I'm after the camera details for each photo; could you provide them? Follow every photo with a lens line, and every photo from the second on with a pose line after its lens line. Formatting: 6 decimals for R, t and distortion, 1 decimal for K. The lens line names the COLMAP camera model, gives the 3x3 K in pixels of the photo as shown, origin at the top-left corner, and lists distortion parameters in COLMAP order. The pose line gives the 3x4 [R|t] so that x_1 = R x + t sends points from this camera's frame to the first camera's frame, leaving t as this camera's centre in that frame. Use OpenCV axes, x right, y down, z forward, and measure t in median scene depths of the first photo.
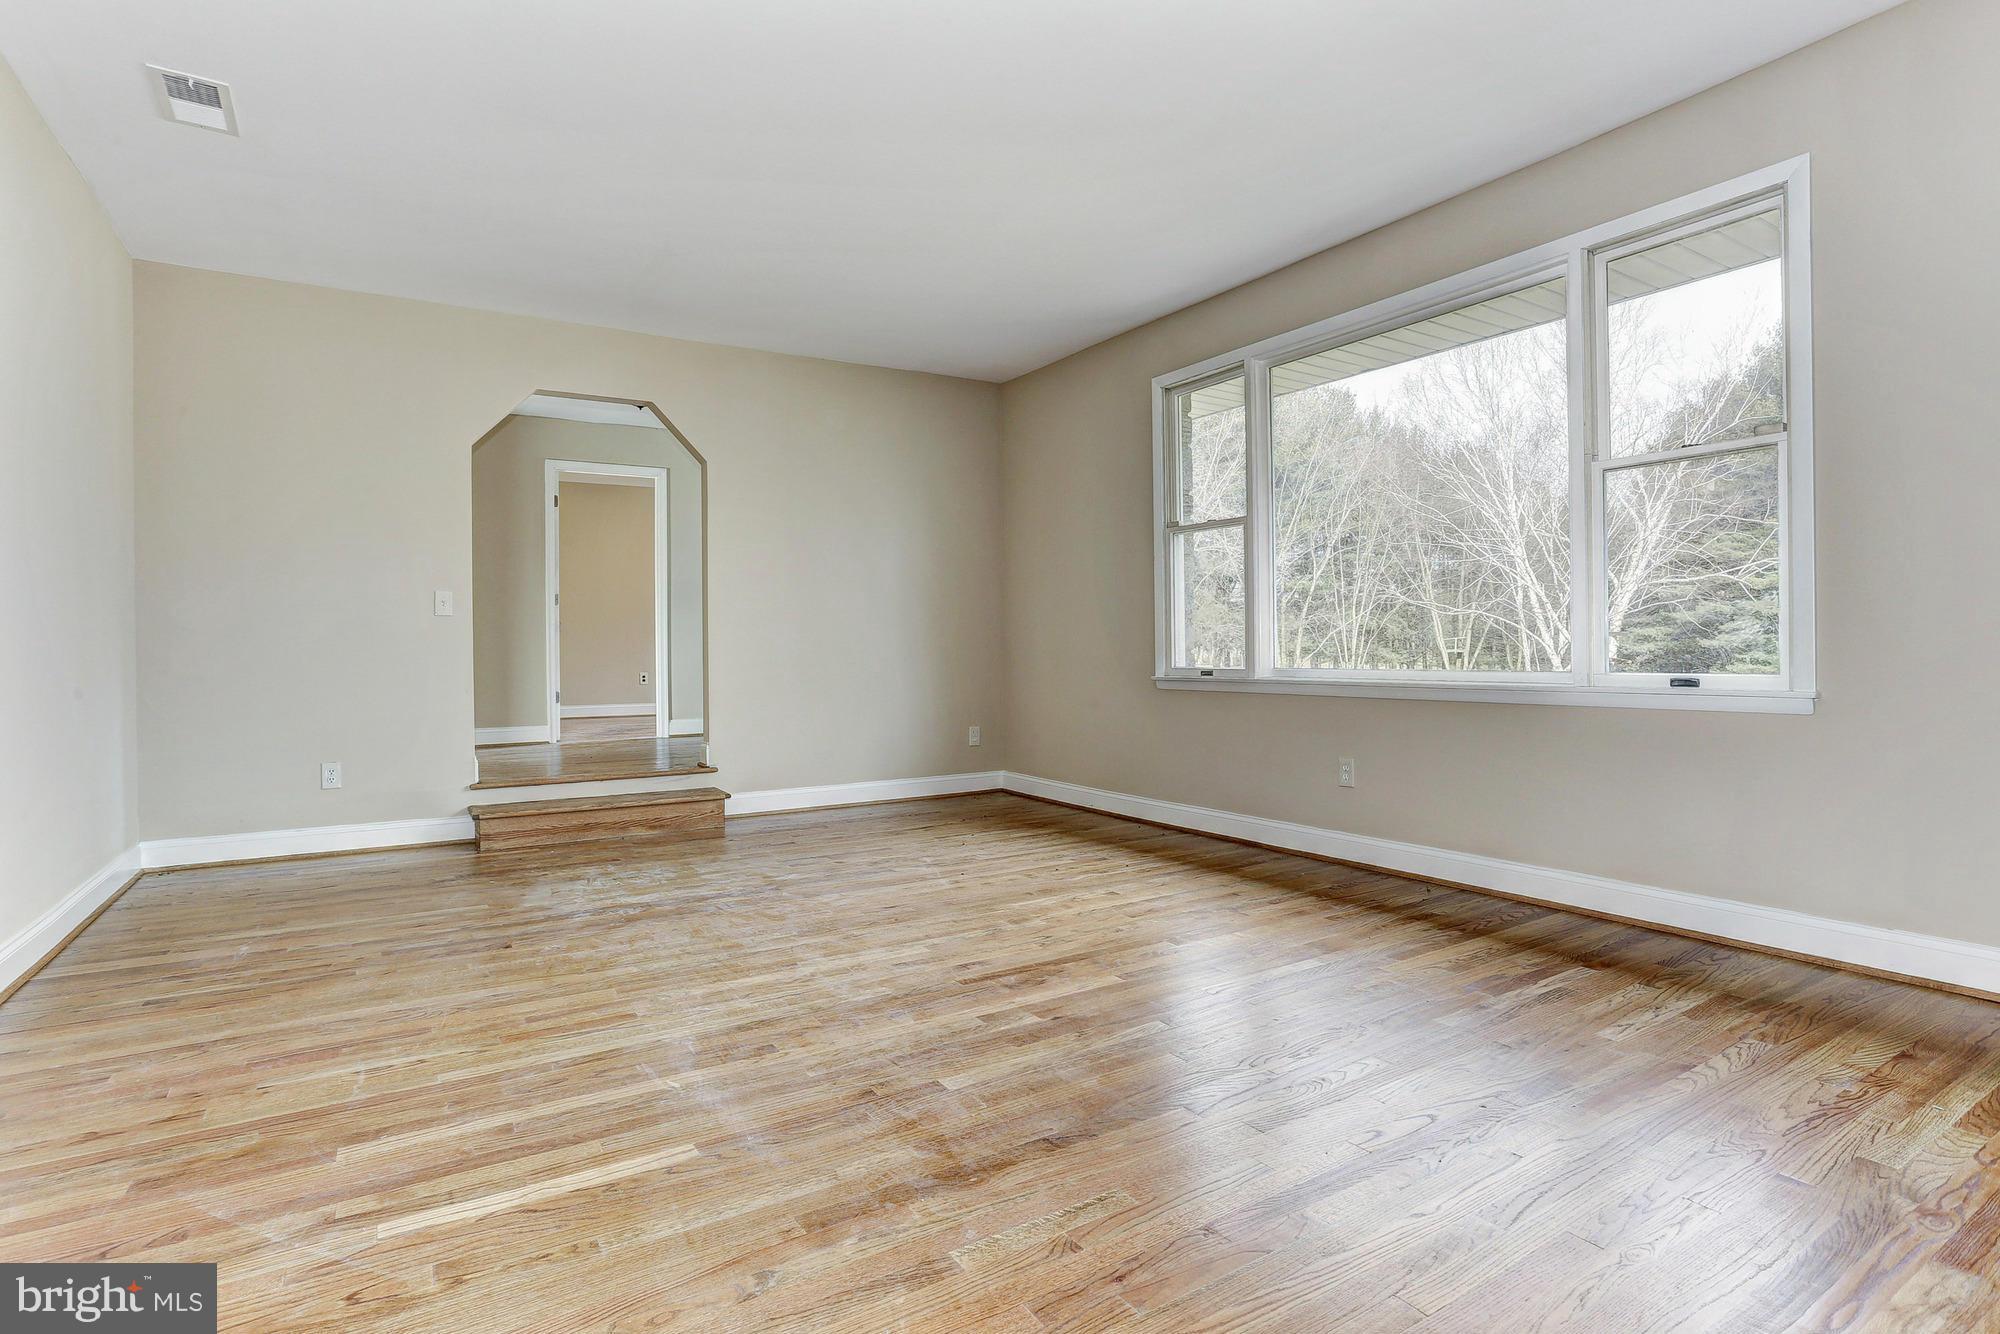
lens RADIAL K [[988.9, 0, 987.4], [0, 988.9, 655.3], [0, 0, 1]] dist [-0.039642, 0.021085]
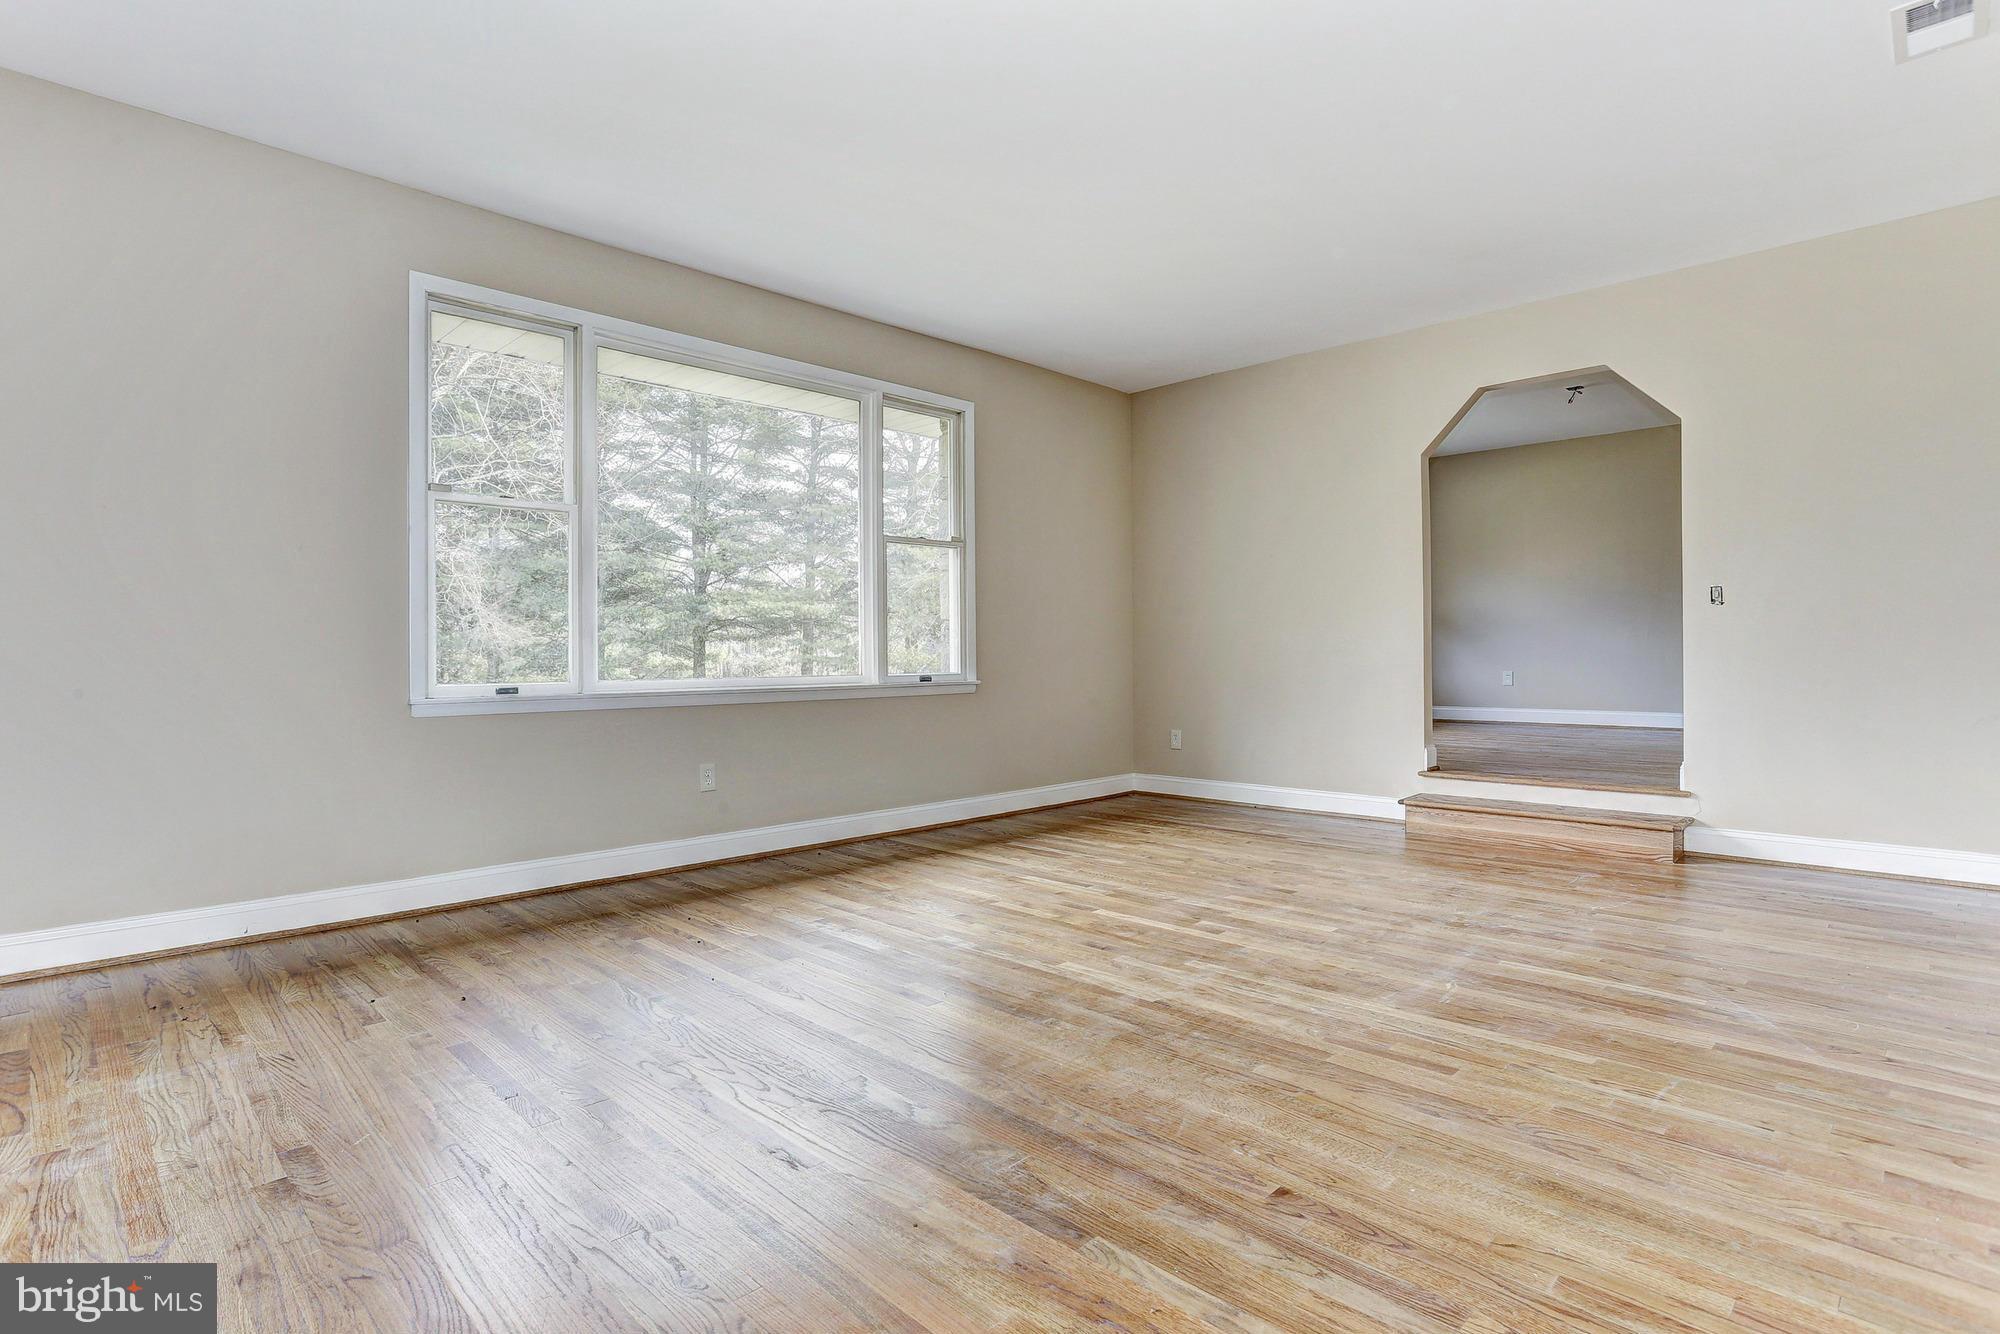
lens RADIAL K [[988.9, 0, 987.4], [0, 988.9, 664.3], [0, 0, 1]] dist [-0.039642, 0.021085]
pose [[-0.227789, 0.006272, 0.973690, -1.196575], [0.012595, 0.999915, -0.003494, 0.008165], [-0.973629, 0.011467, -0.227848, 1.560496]]
